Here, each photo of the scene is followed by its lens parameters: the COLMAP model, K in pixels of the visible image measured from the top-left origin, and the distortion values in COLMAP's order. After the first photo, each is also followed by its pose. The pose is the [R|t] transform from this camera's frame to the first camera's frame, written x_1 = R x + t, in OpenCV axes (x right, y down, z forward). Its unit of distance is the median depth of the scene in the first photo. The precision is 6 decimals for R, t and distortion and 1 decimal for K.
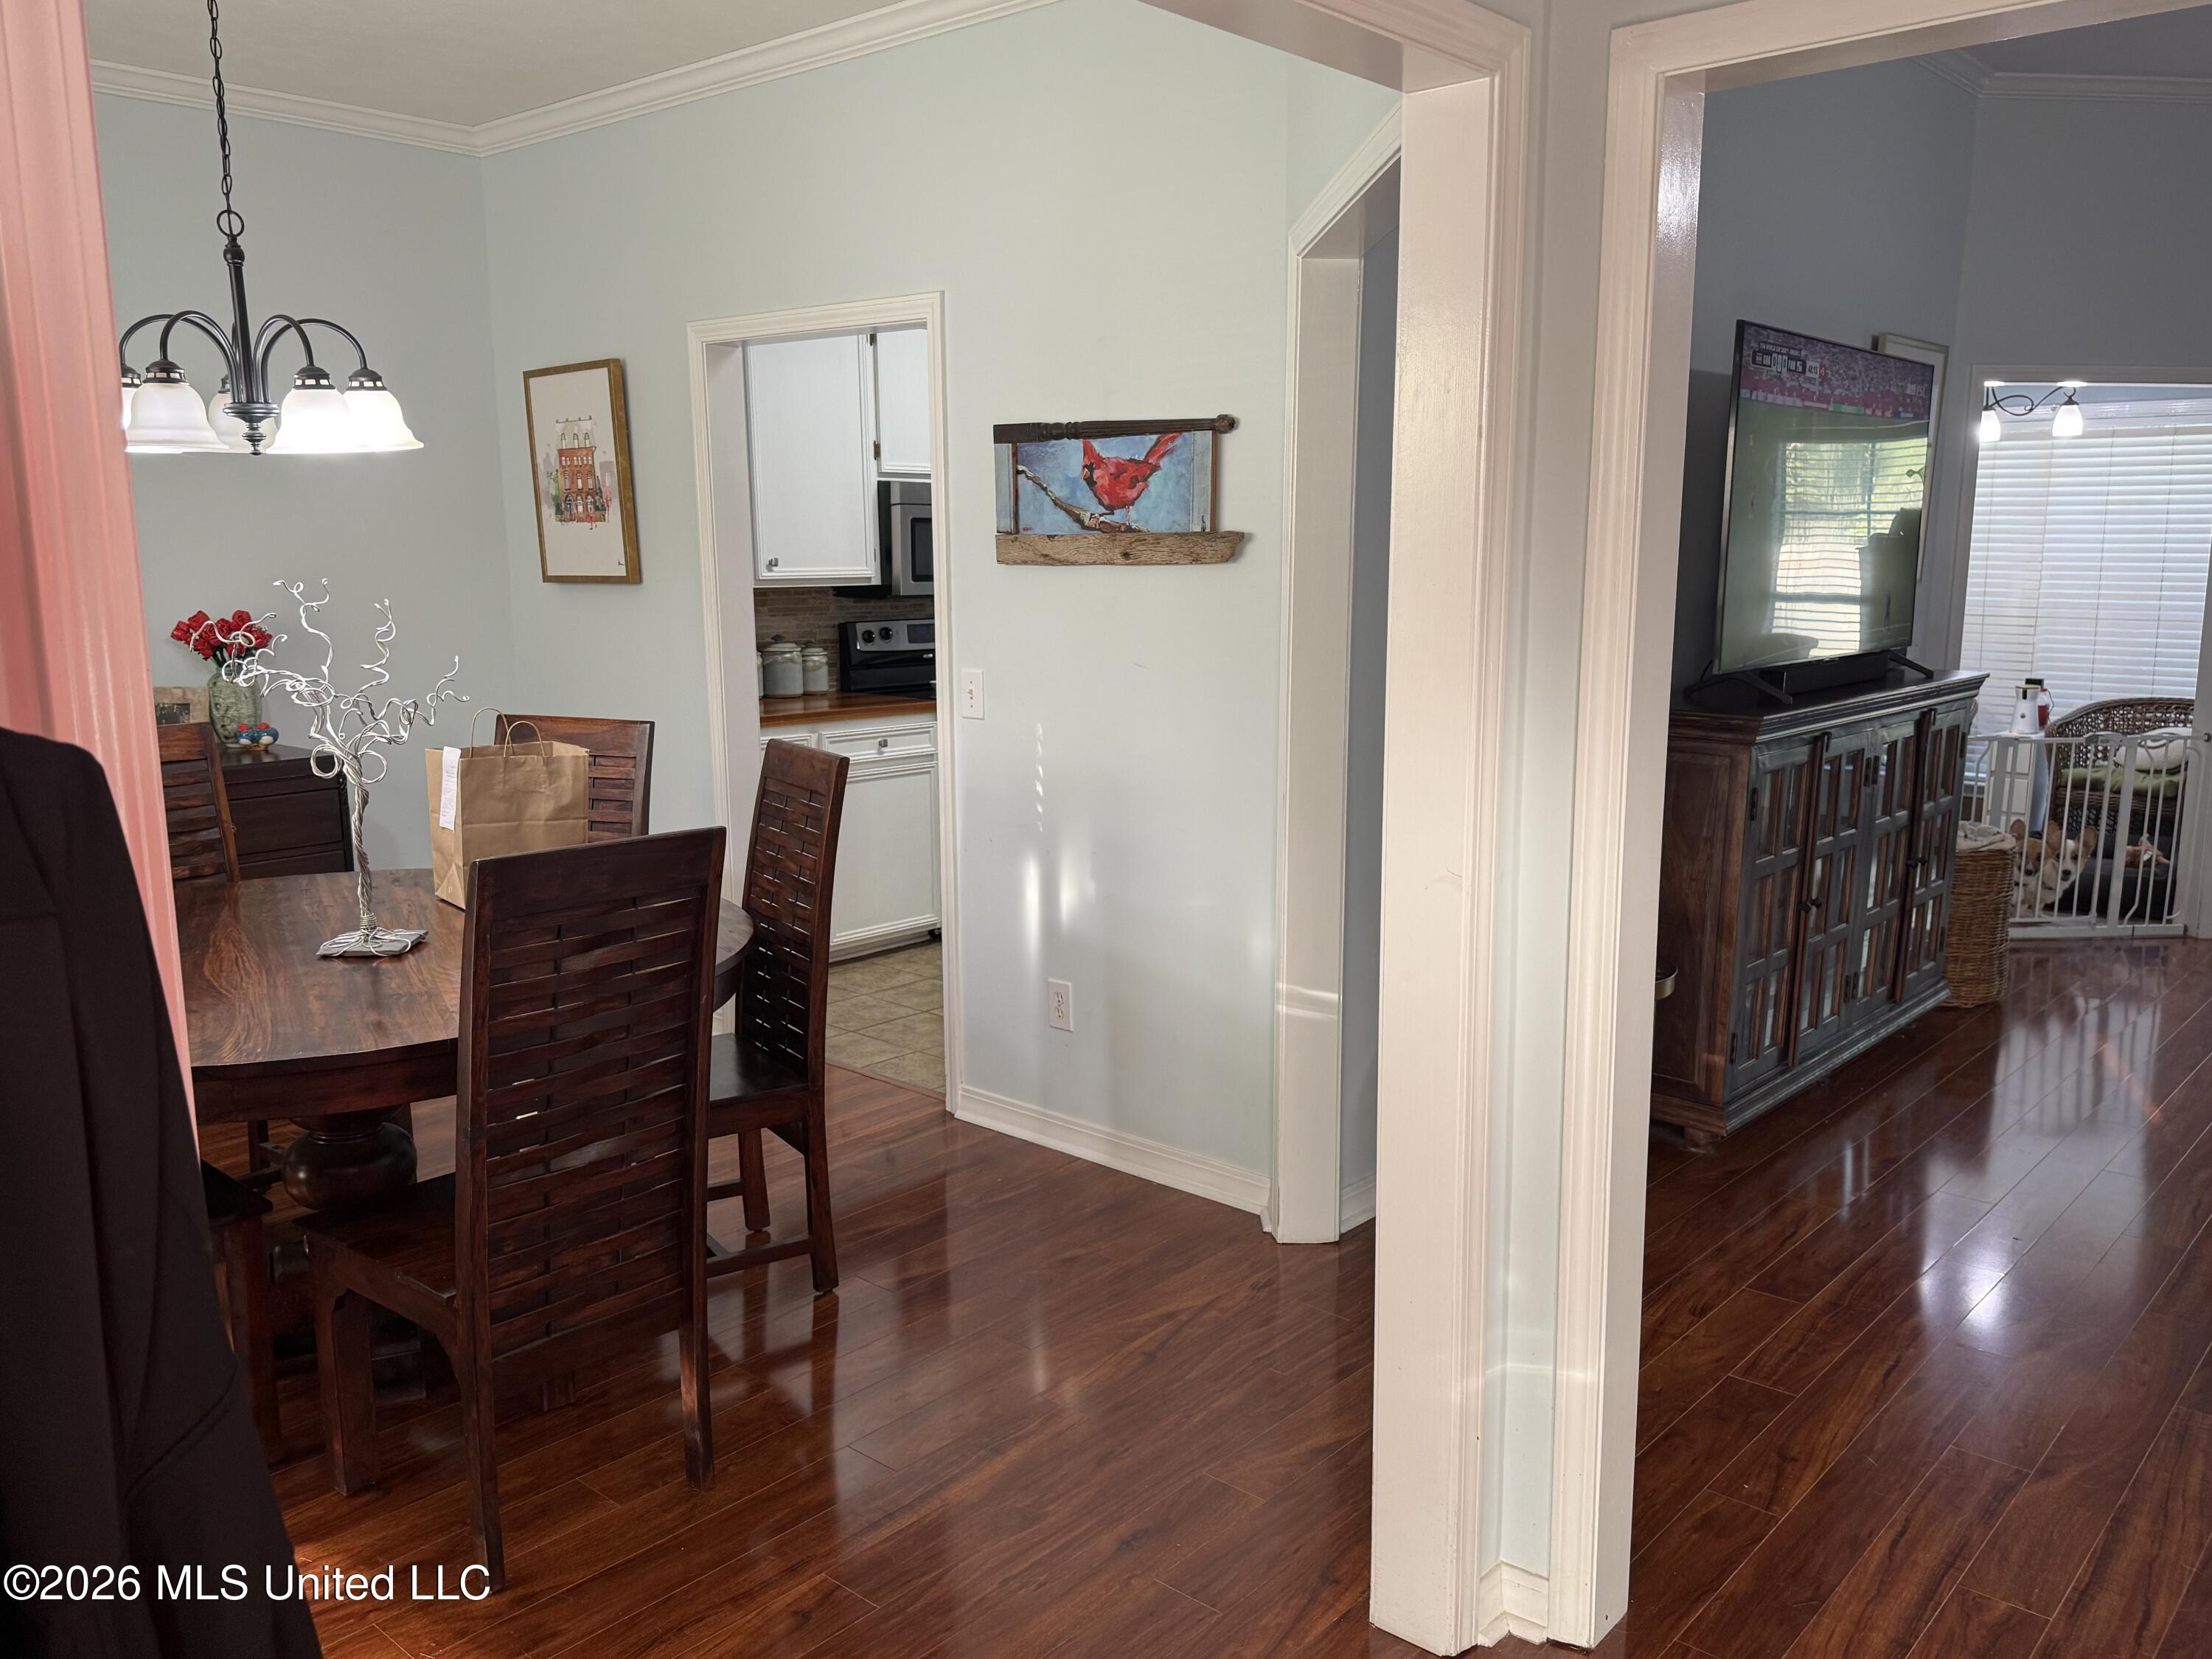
lens RADIAL K [[1736.5, 0, 1114.7], [0, 1736.5, 852.7], [0, 0, 1]] dist [0.052168, -0.059347]
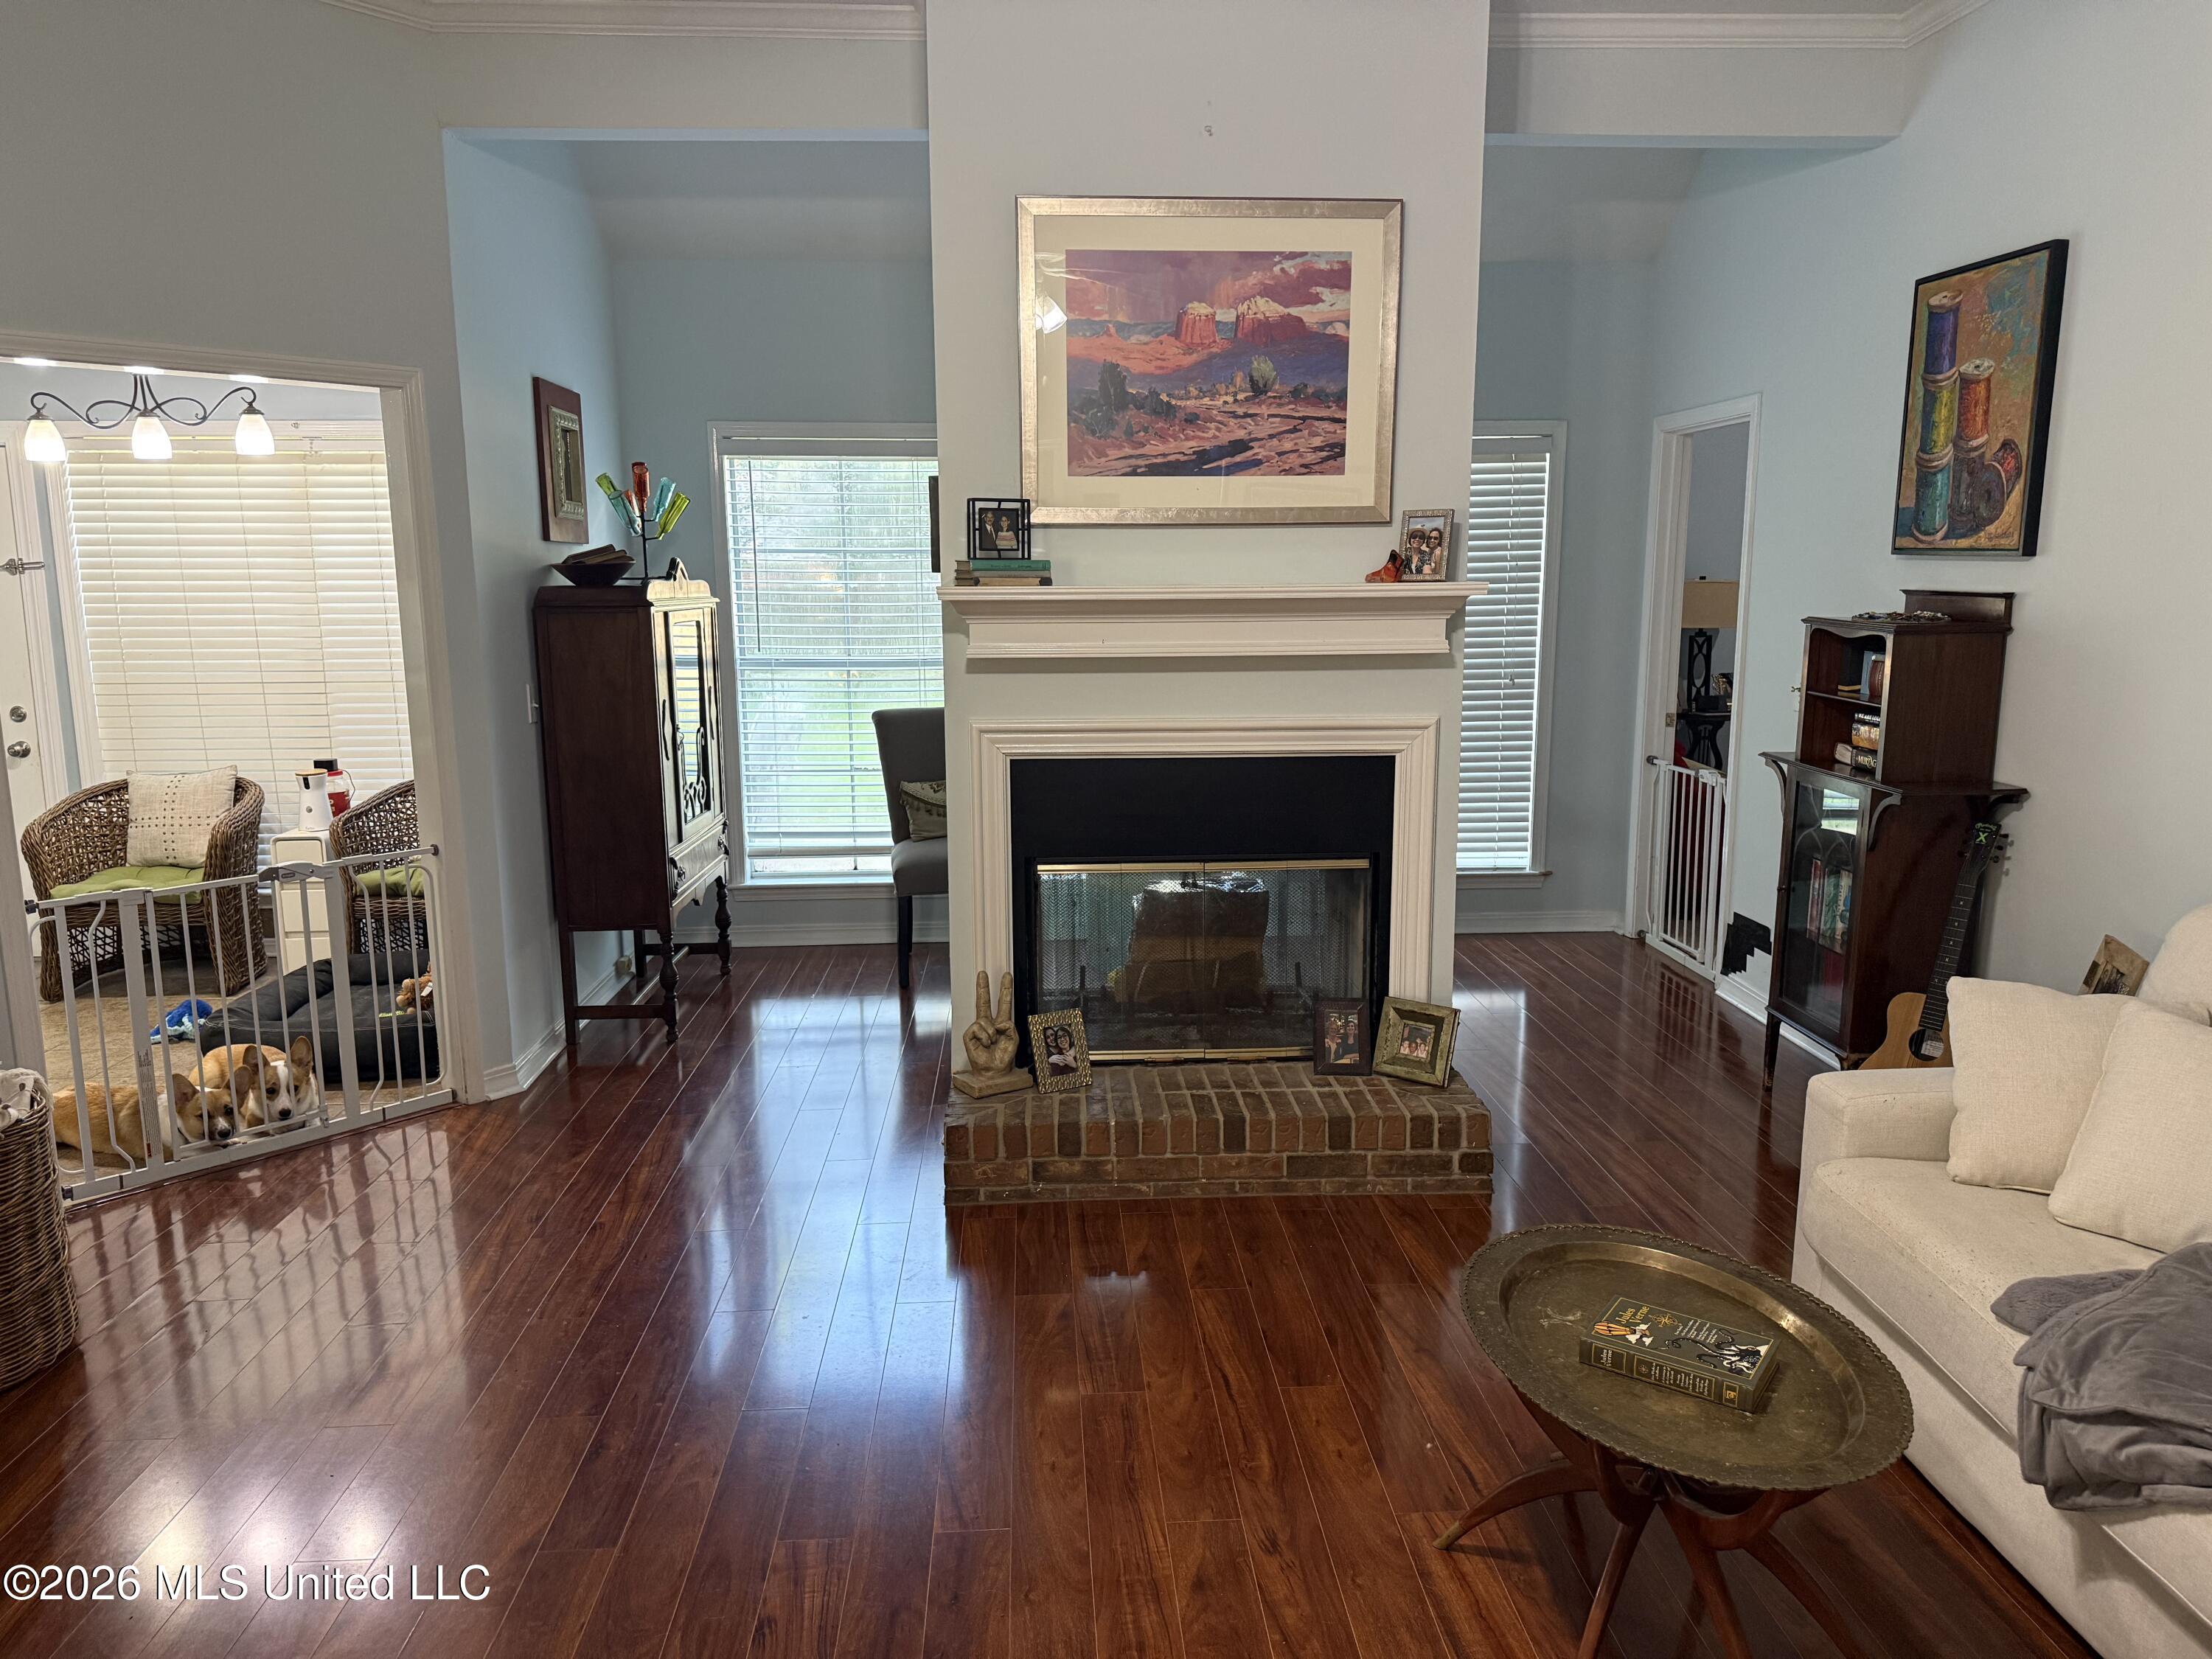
lens RADIAL K [[1563.5, 0, 1113.5], [0, 1563.5, 834.1], [0, 0, 1]] dist [0.045510, -0.059105]
pose [[0.711714, -0.123694, 0.691493, 0.419634], [0.131289, 0.990452, 0.042043, -0.073081], [-0.690092, 0.060863, 0.721158, 0.349720]]
